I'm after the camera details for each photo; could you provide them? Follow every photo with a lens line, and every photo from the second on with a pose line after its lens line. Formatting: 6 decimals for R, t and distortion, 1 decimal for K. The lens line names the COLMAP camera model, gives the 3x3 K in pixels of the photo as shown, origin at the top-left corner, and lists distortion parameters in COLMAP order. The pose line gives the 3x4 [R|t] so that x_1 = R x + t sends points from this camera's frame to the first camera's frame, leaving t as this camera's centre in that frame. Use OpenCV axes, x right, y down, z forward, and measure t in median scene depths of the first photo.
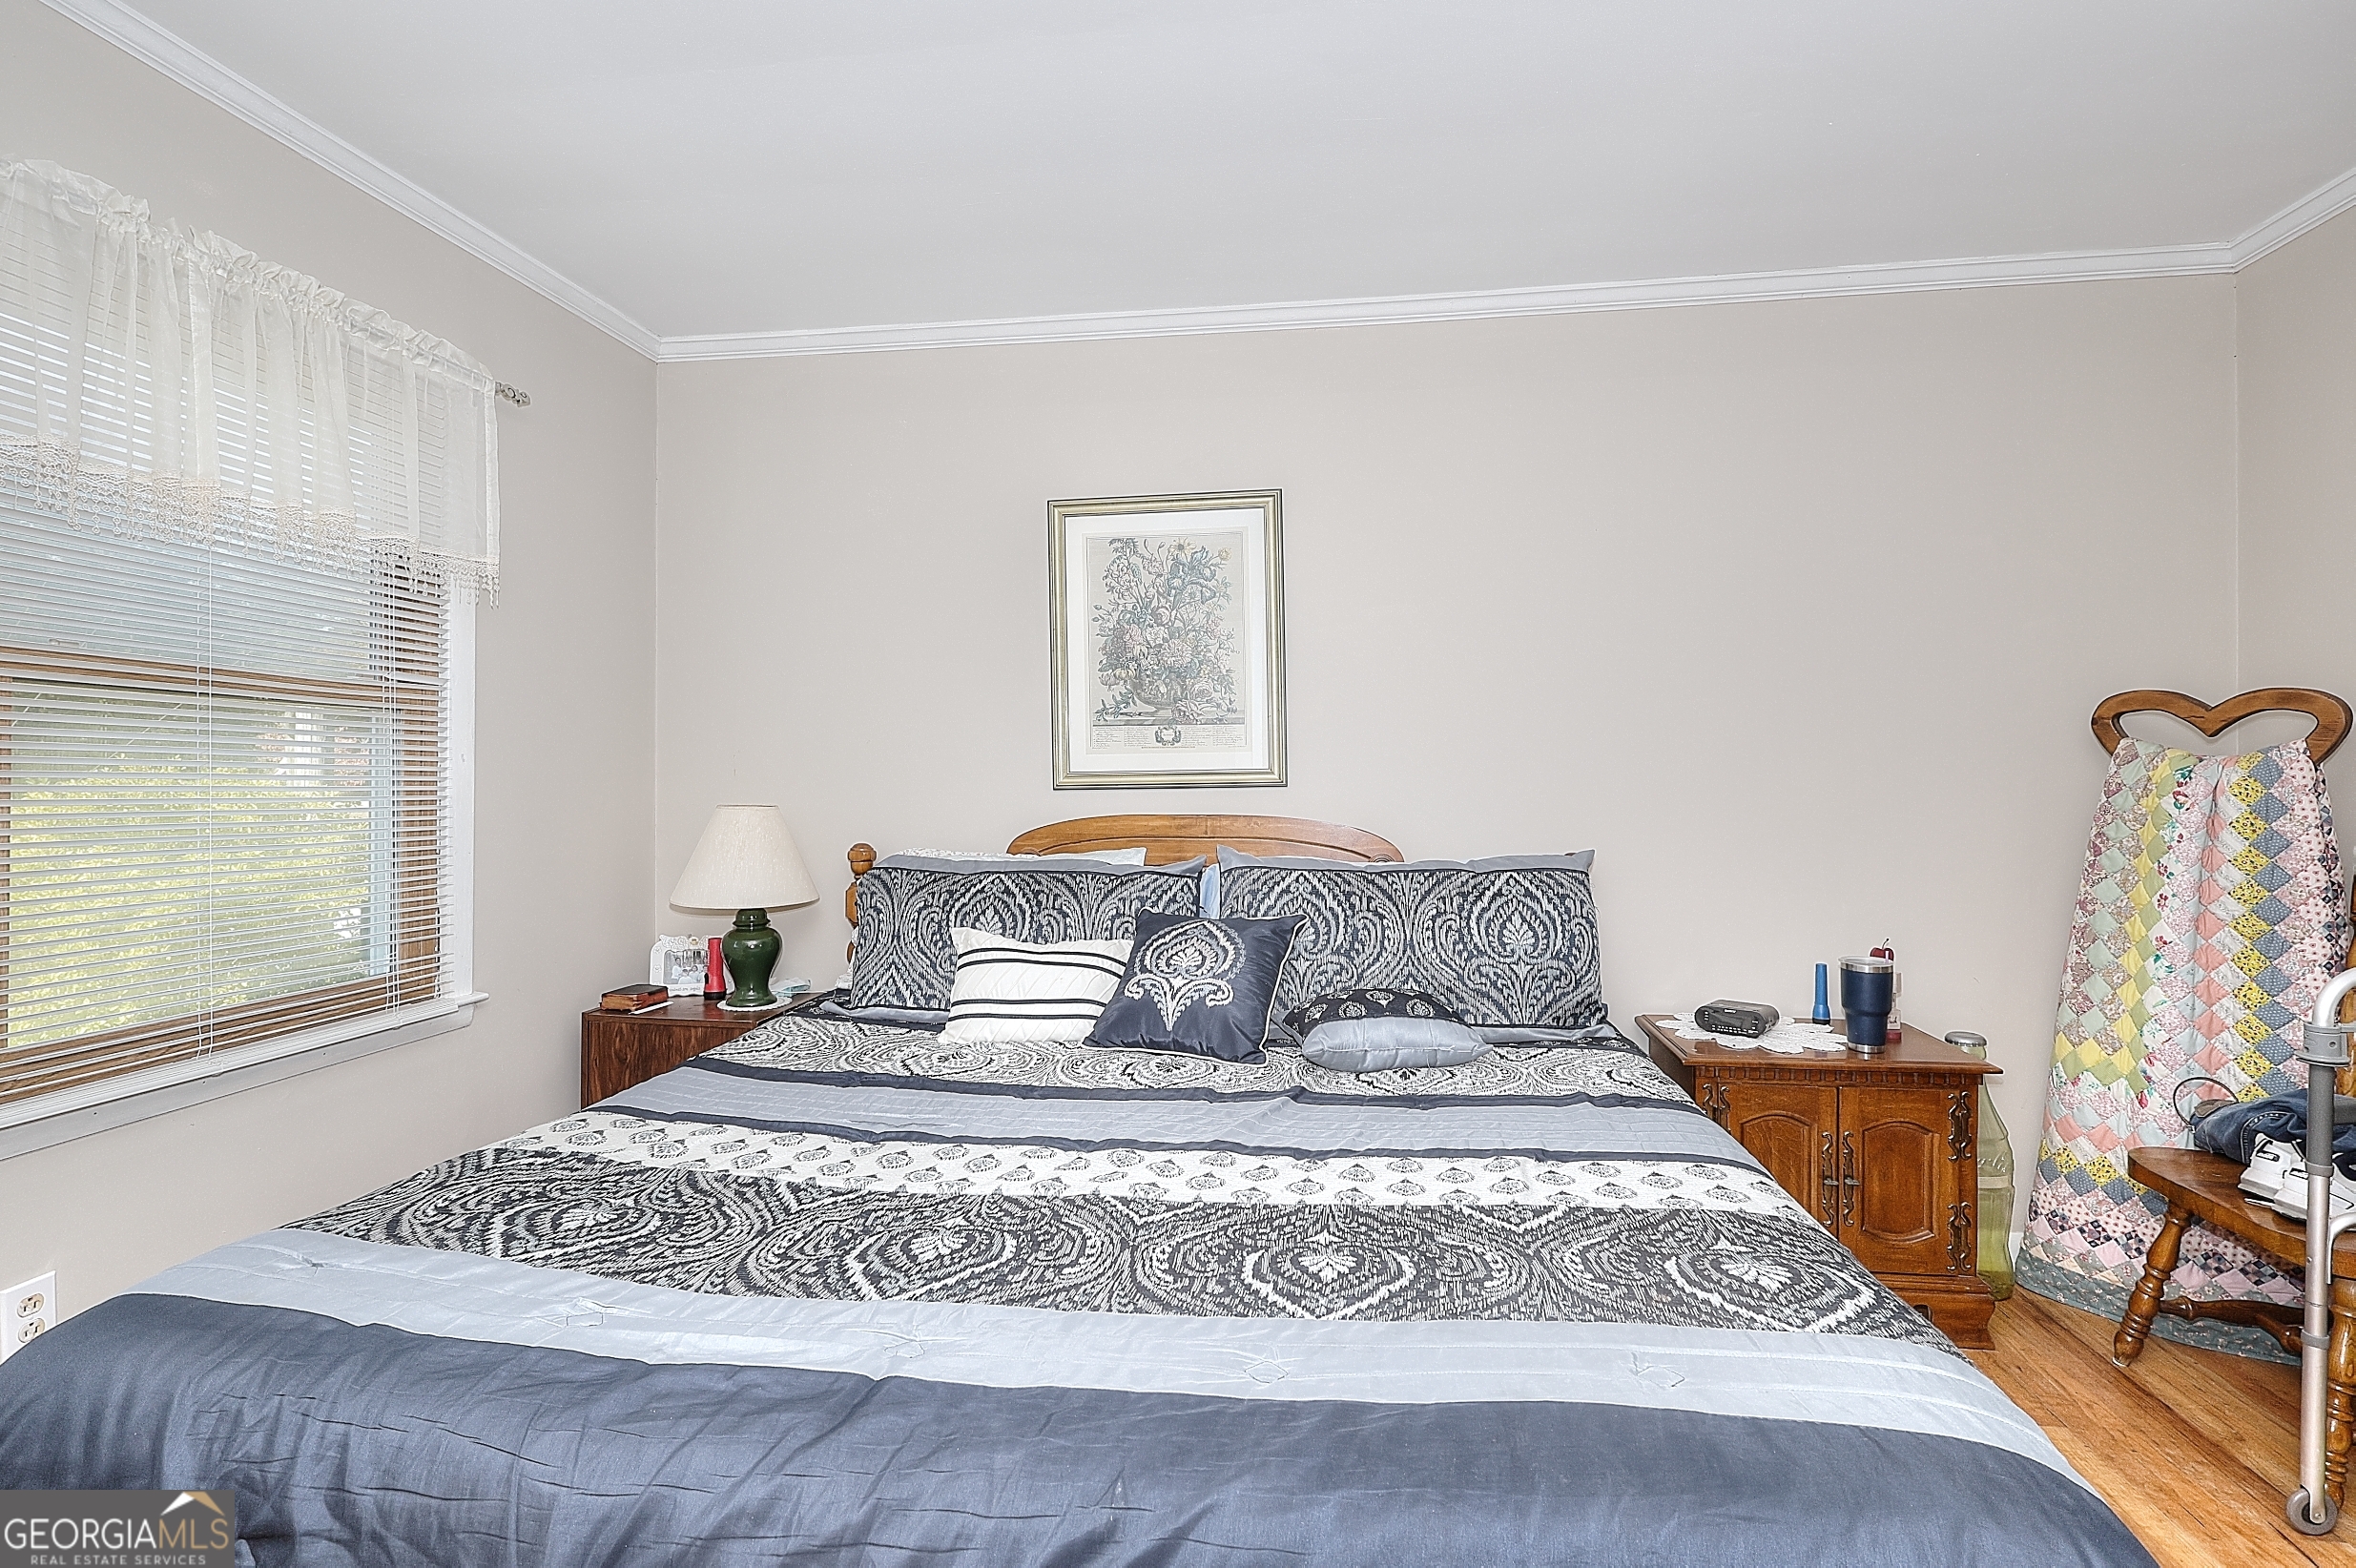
lens RADIAL K [[1150.5, 0, 1179.7], [0, 1150.5, 743.2], [0, 0, 1]] dist [-0.017855, -0.000206]
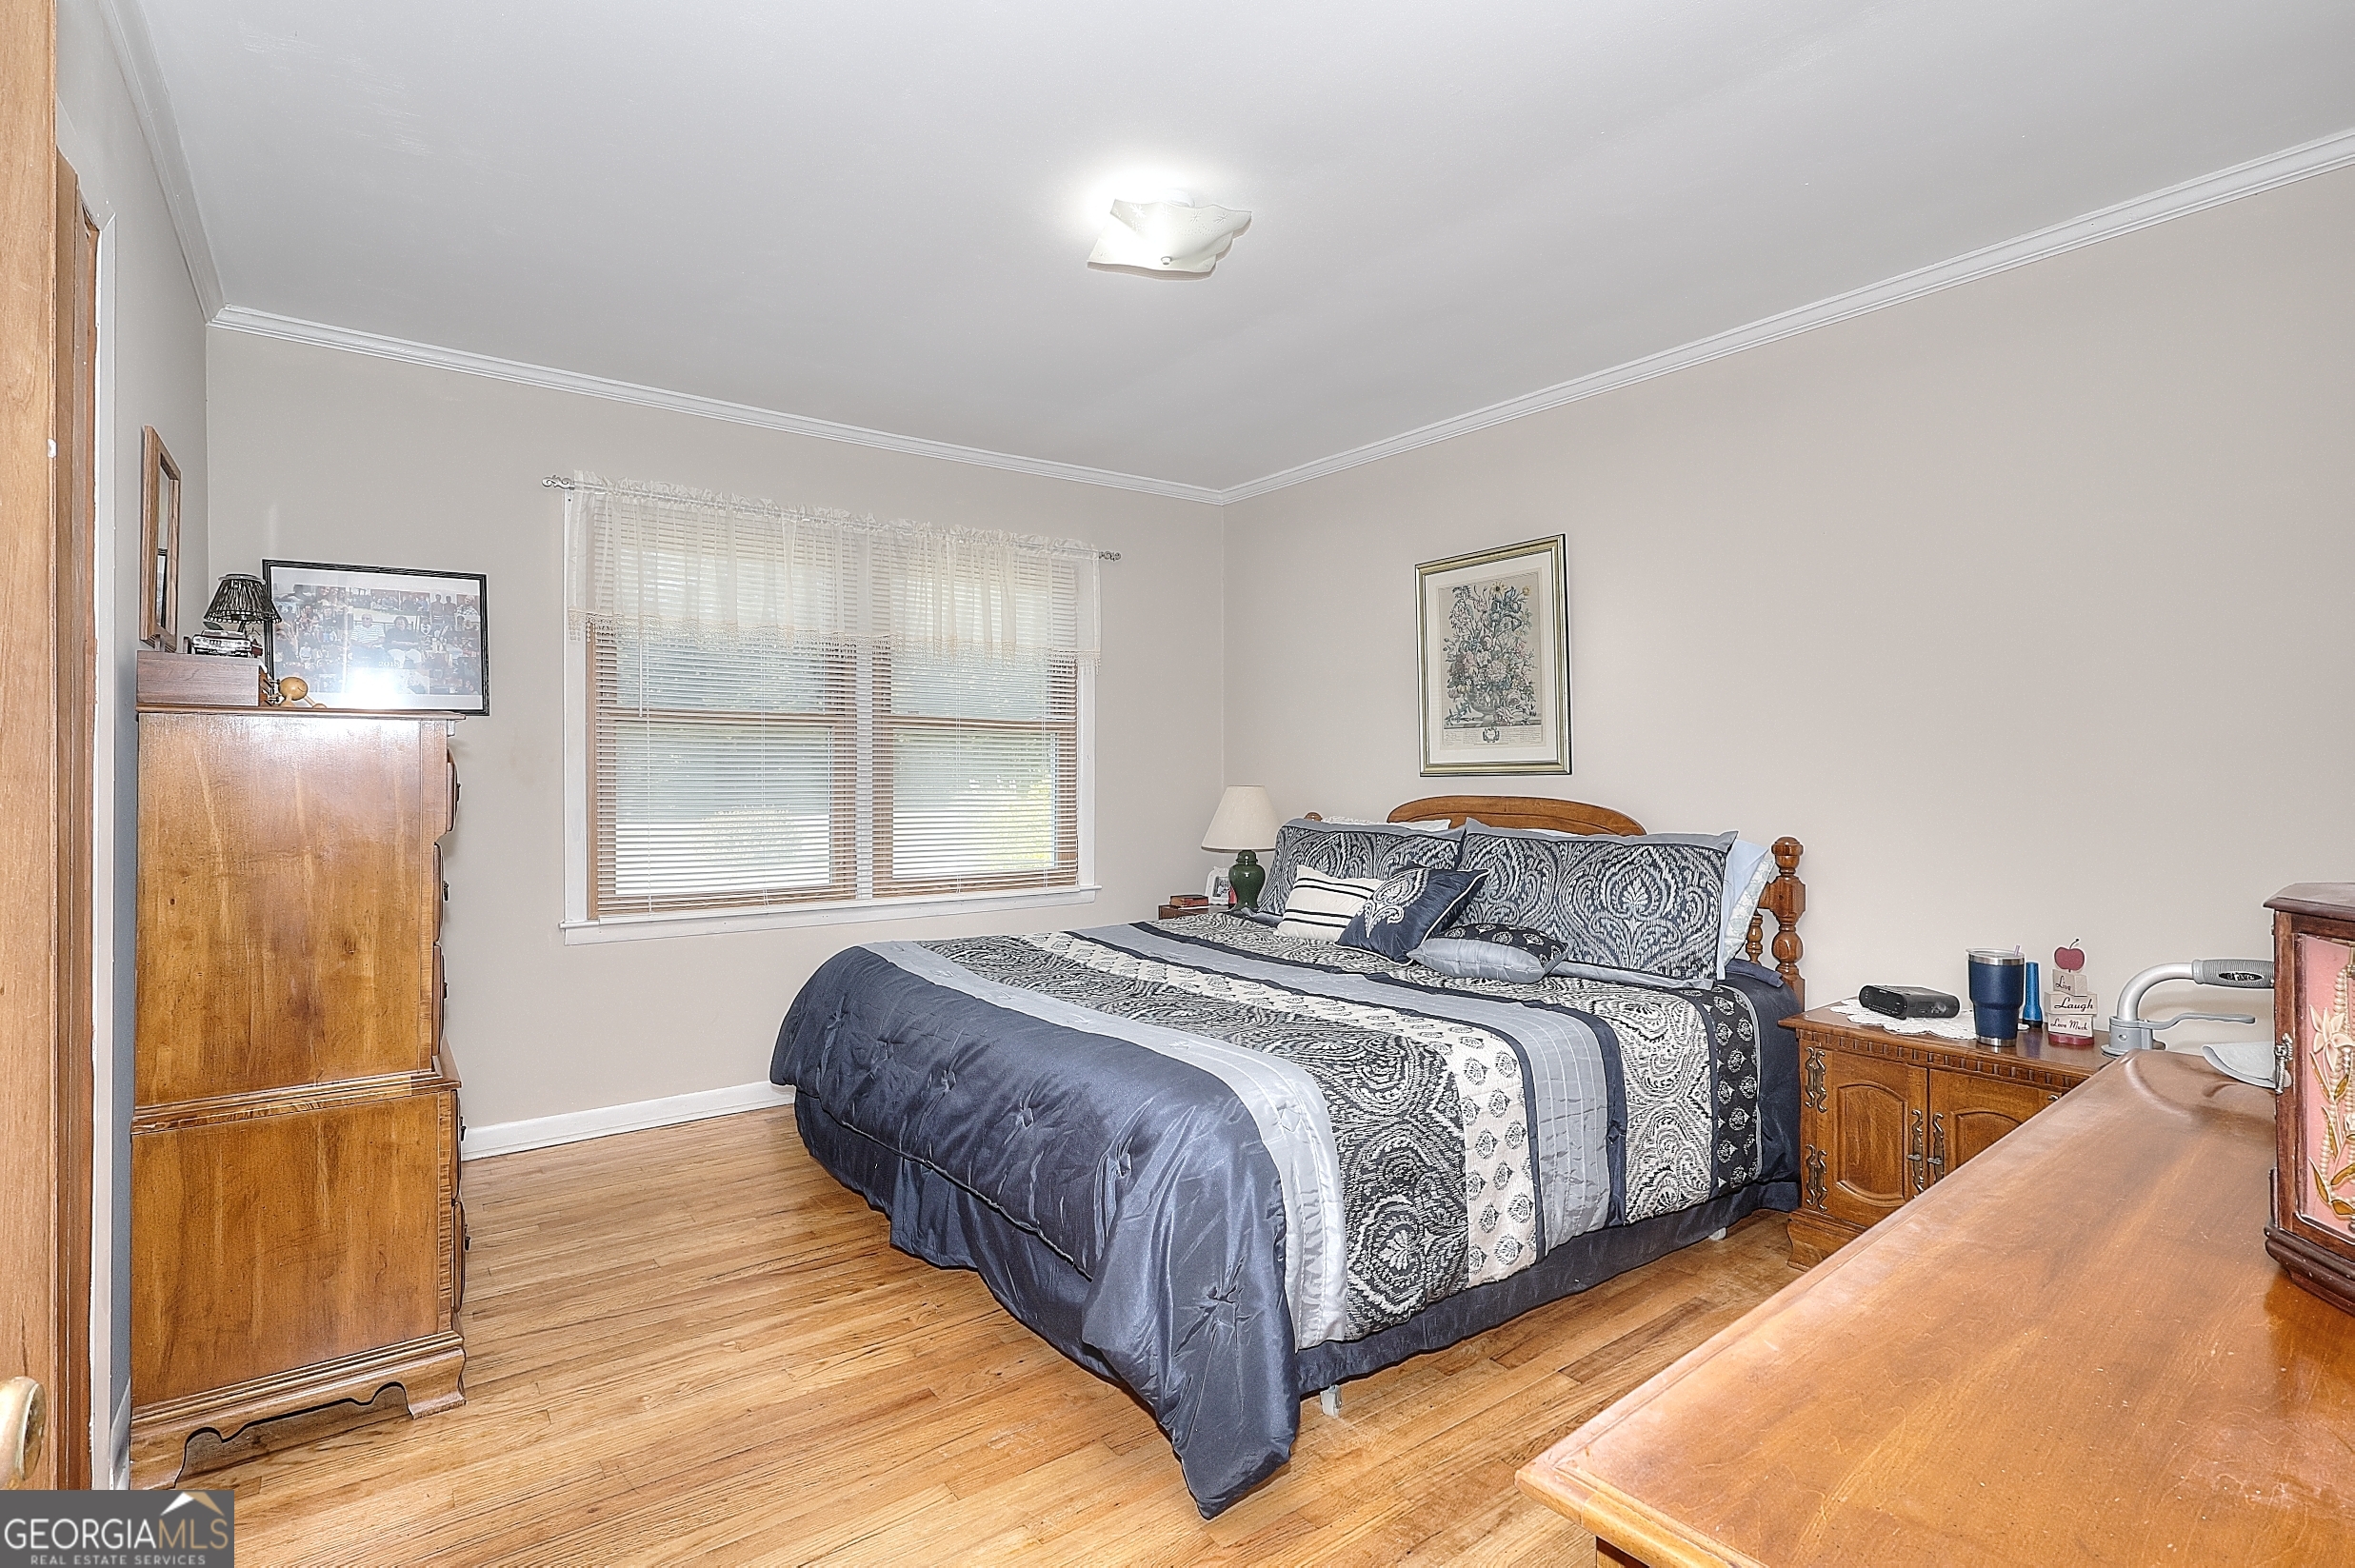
lens RADIAL K [[1107.6, 0, 1187.6], [0, 1107.6, 778.3], [0, 0, 1]] dist [-0.014892, -0.000209]
pose [[0.697936, 0.004454, -0.716147, 0.676833], [0.028090, 0.999041, 0.033590, -0.009583], [0.715609, -0.043561, 0.697141, -0.128671]]
